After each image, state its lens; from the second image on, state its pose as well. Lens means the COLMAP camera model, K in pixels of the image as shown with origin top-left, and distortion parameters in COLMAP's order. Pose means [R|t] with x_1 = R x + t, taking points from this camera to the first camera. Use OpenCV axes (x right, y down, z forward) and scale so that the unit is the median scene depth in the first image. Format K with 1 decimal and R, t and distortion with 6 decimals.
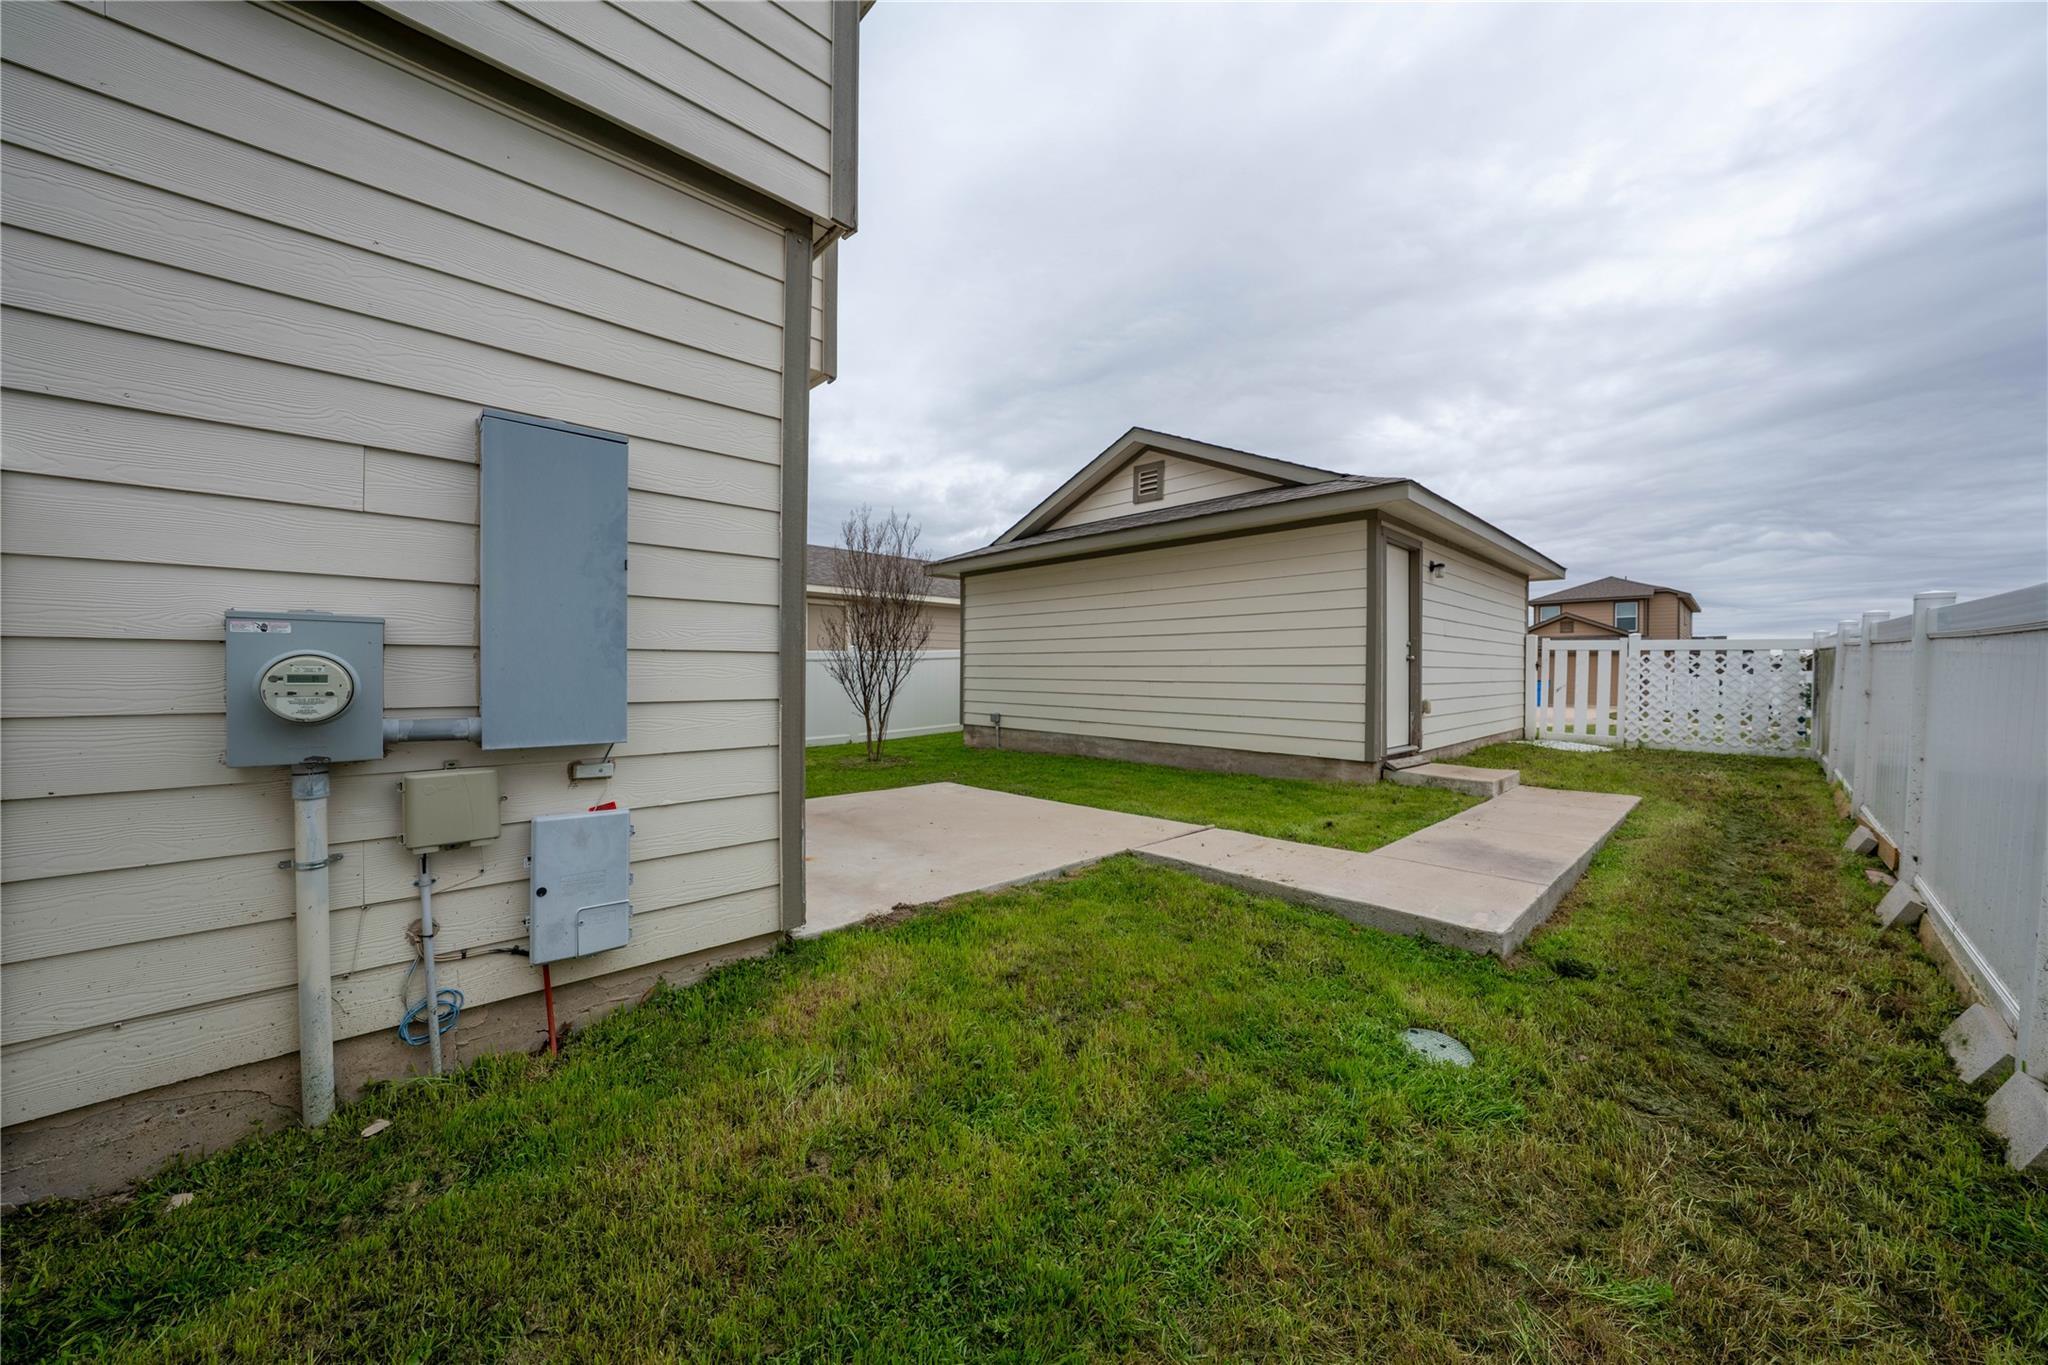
lens RADIAL K [[716.0, 0, 976.0], [0, 716.0, 686.7], [0, 0, 1]] dist [-0.024937, 0.005239]
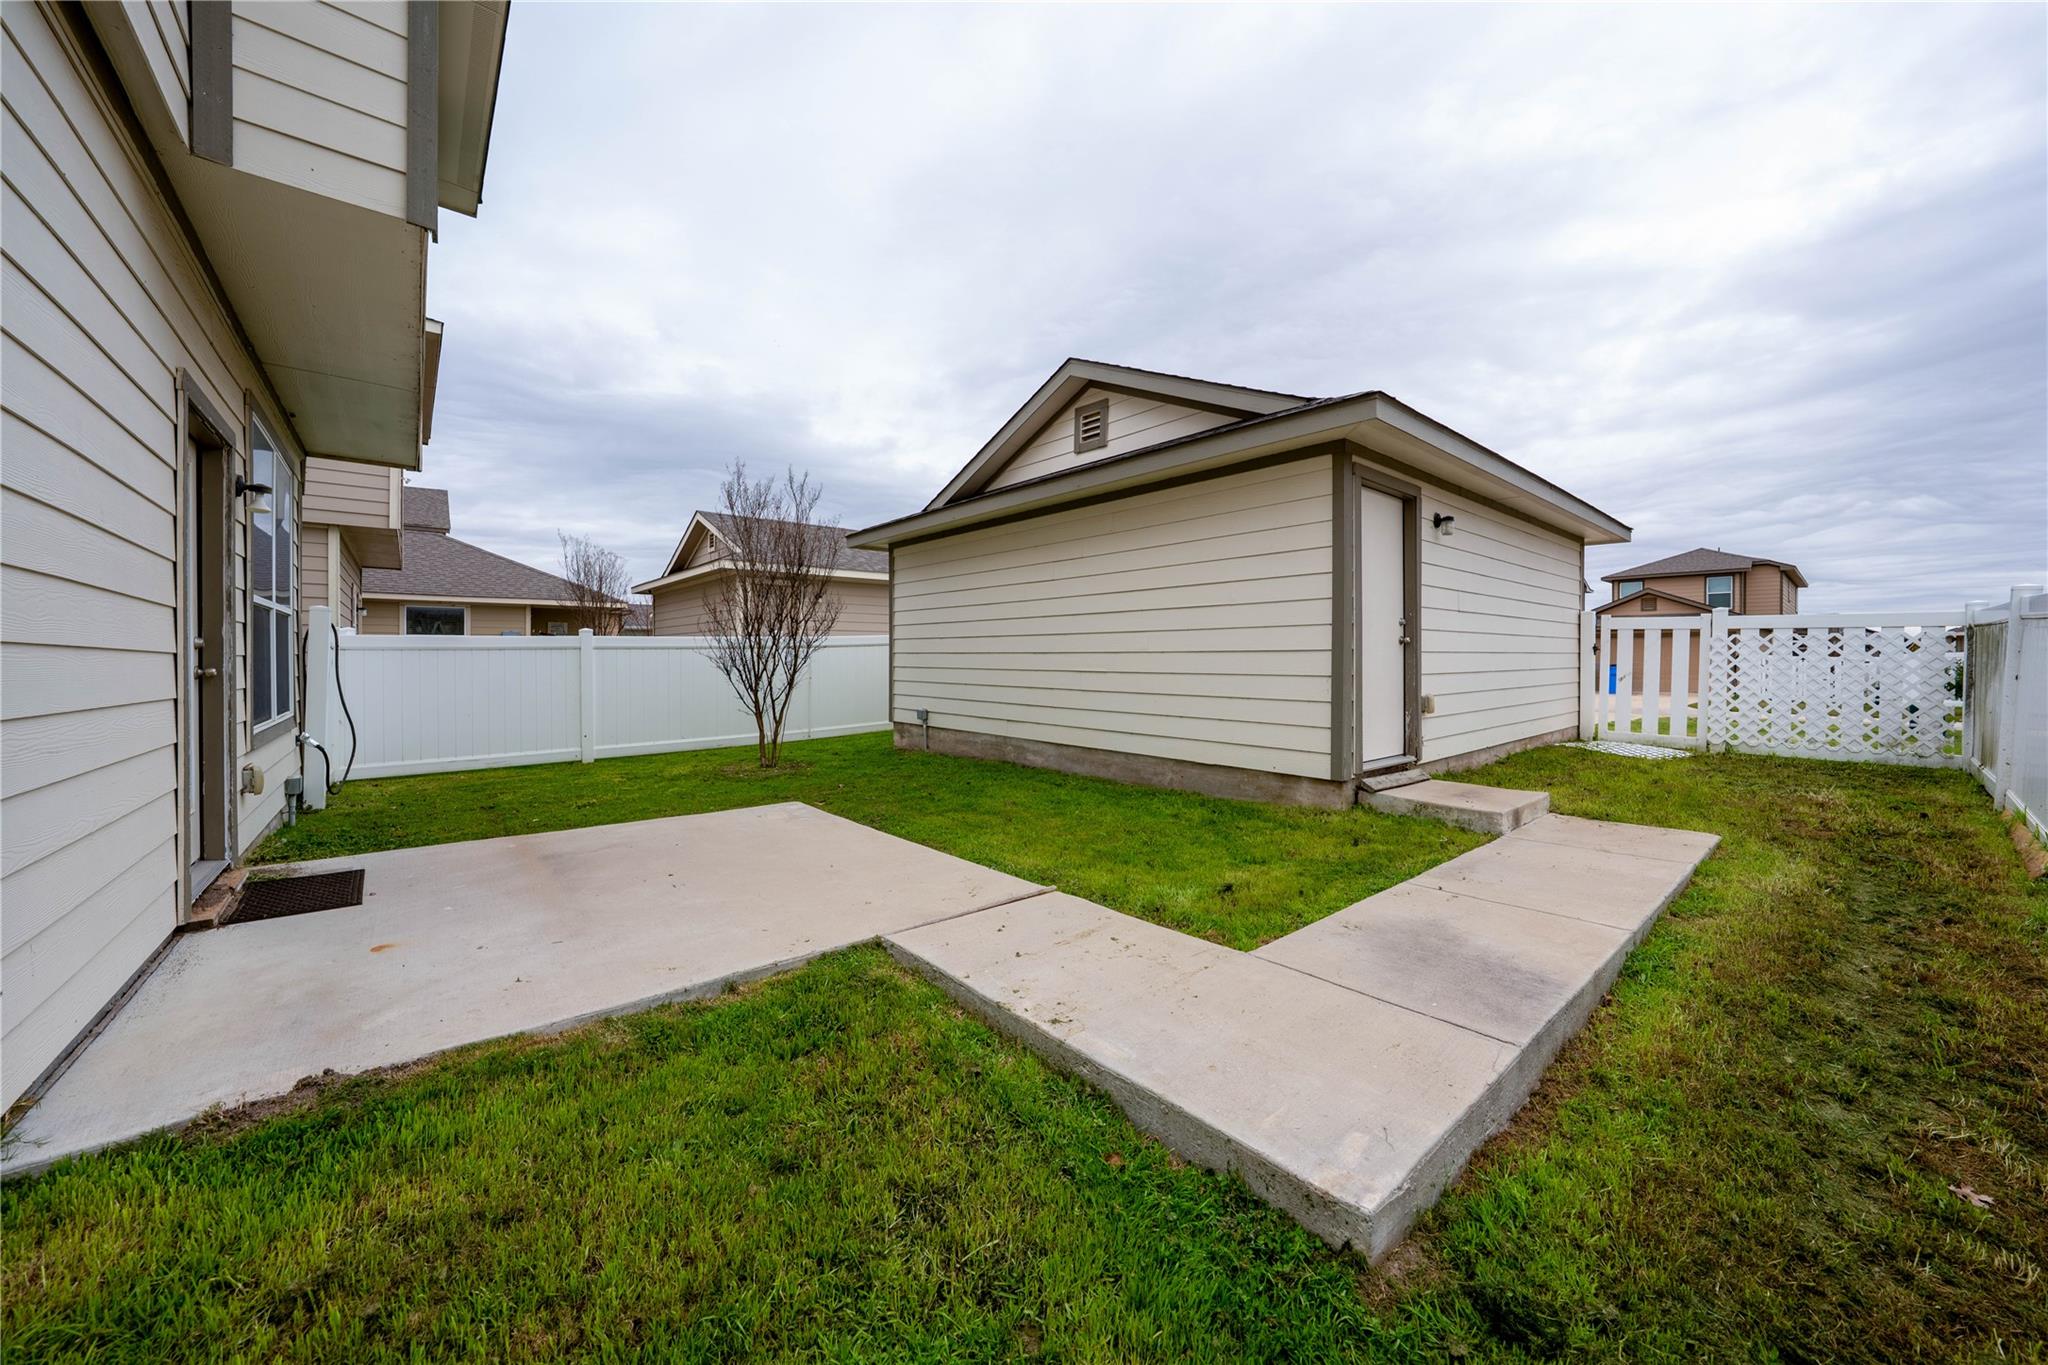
lens RADIAL K [[716.0, 0, 1011.2], [0, 716.0, 668.7], [0, 0, 1]] dist [-0.024937, 0.005239]
pose [[0.998793, -0.004313, -0.048935, 0.203864], [0.004095, 0.999981, -0.004540, -0.007314], [0.048954, 0.004334, 0.998792, 0.197100]]
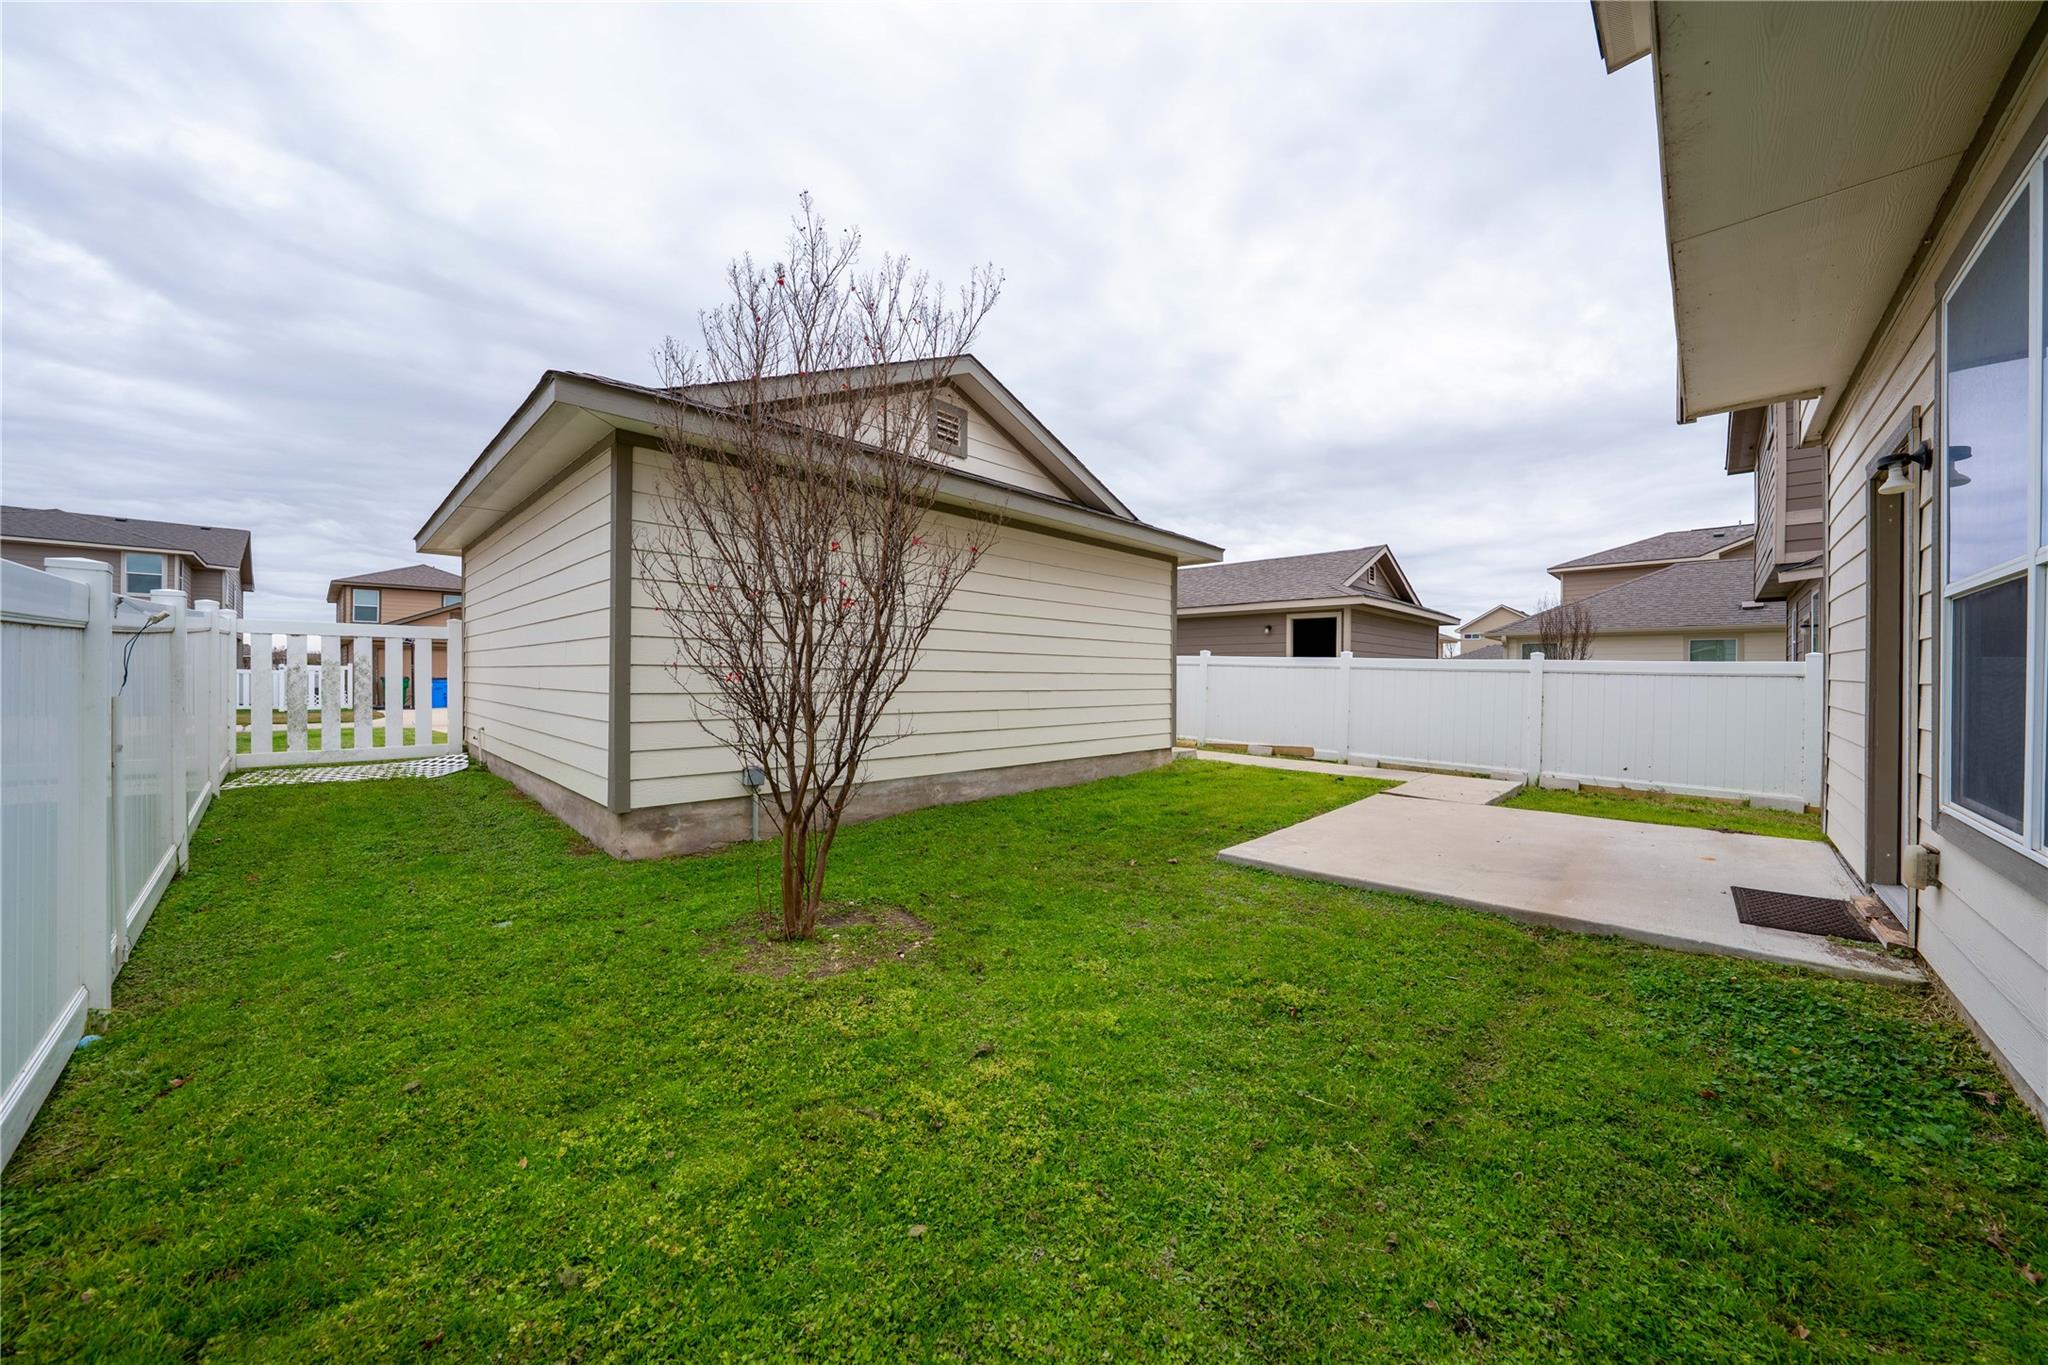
lens RADIAL K [[716.0, 0, 1025.2], [0, 716.0, 677.0], [0, 0, 1]] dist [-0.024937, 0.005239]
pose [[-0.048258, -0.009642, 0.998788, -0.561948], [0.006482, 0.999929, 0.009966, -0.031120], [-0.998814, 0.006955, -0.048192, 1.027791]]
